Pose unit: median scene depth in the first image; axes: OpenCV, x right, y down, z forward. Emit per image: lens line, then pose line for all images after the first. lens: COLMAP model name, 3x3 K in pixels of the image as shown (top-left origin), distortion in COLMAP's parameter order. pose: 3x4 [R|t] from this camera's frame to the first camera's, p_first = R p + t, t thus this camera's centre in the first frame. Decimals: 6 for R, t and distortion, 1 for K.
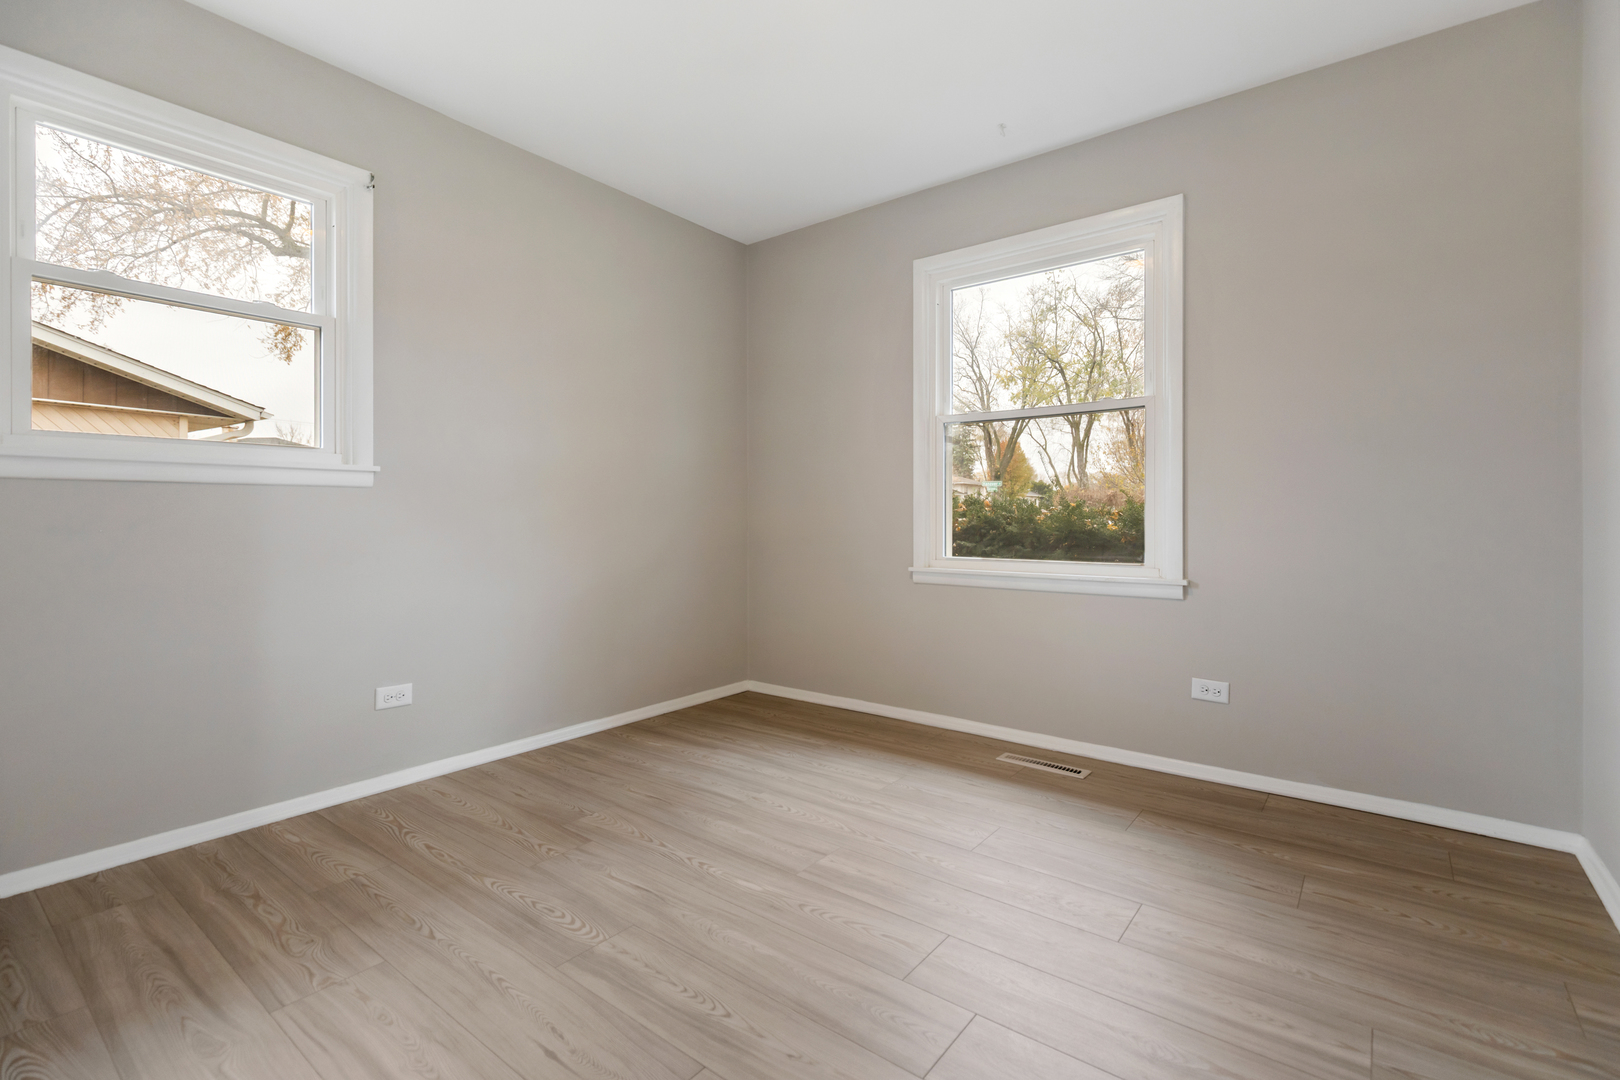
lens RADIAL K [[731.4, 0, 798.1], [0, 731.4, 525.4], [0, 0, 1]] dist [0.001175, -0.000678]
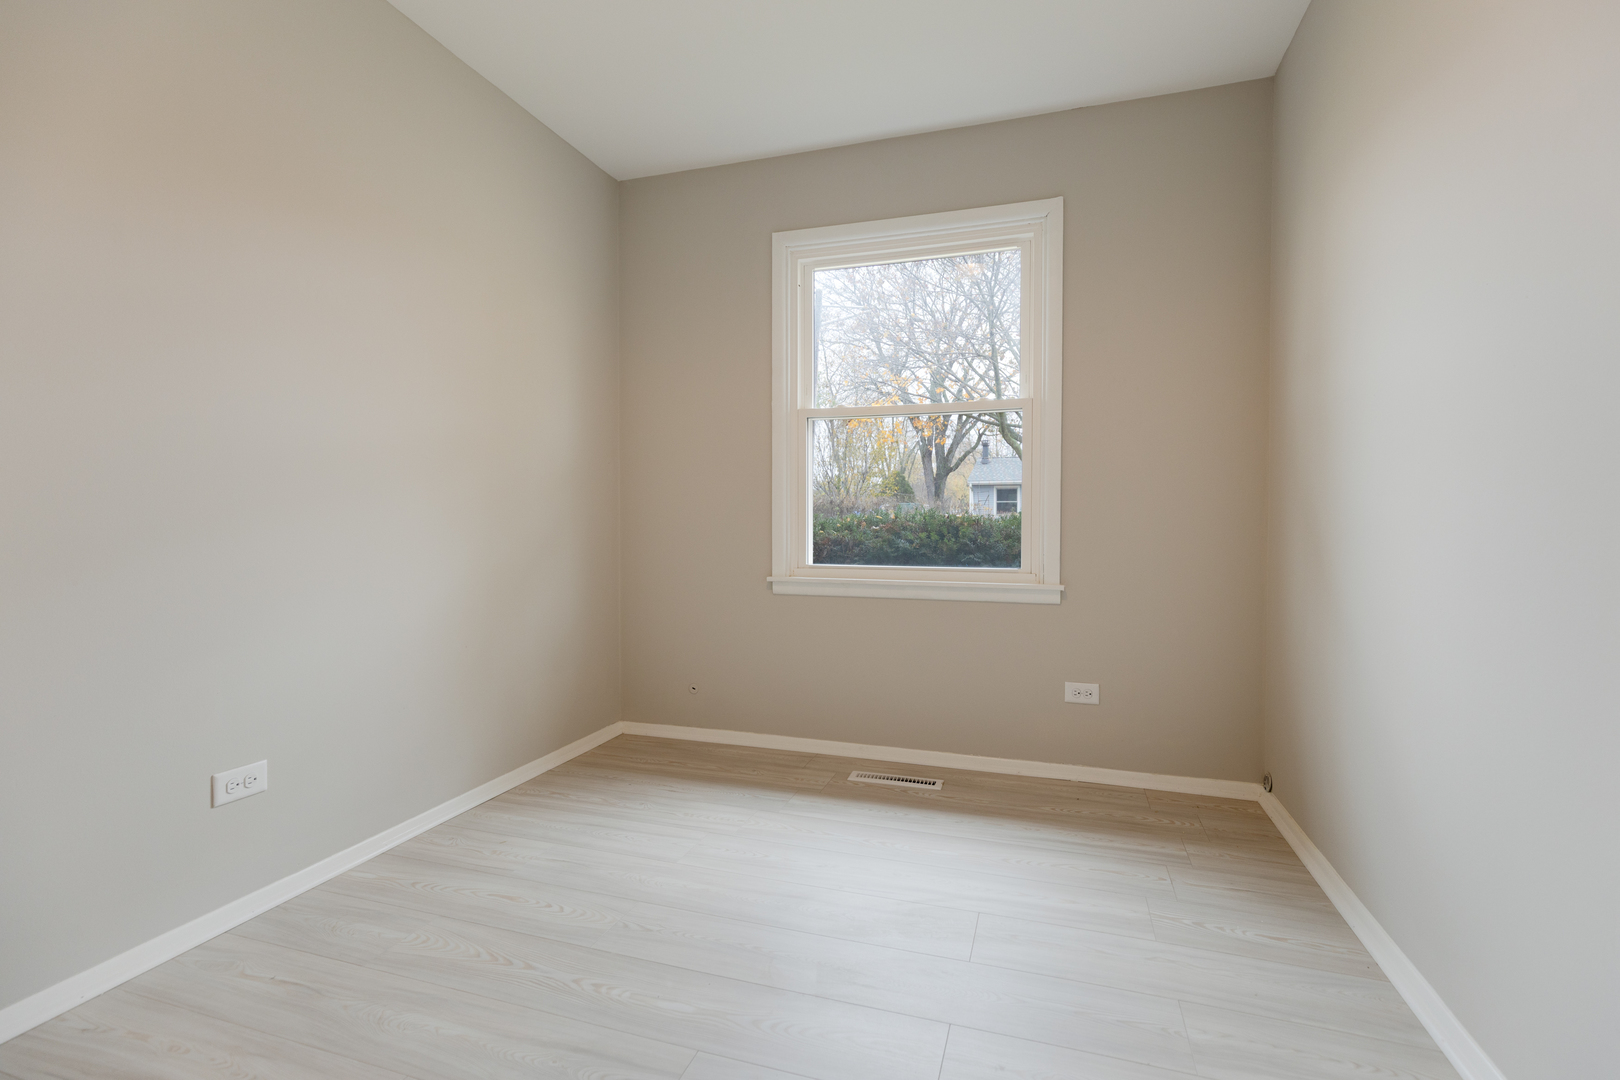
lens RADIAL K [[731.4, 0, 820.2], [0, 731.4, 546.5], [0, 0, 1]] dist [0.001175, -0.000678]
pose [[0.933060, 0.001614, 0.359717, -0.116302], [-0.005578, 0.999935, 0.009982, 0.011791], [-0.359677, -0.011320, 0.933008, 0.154883]]
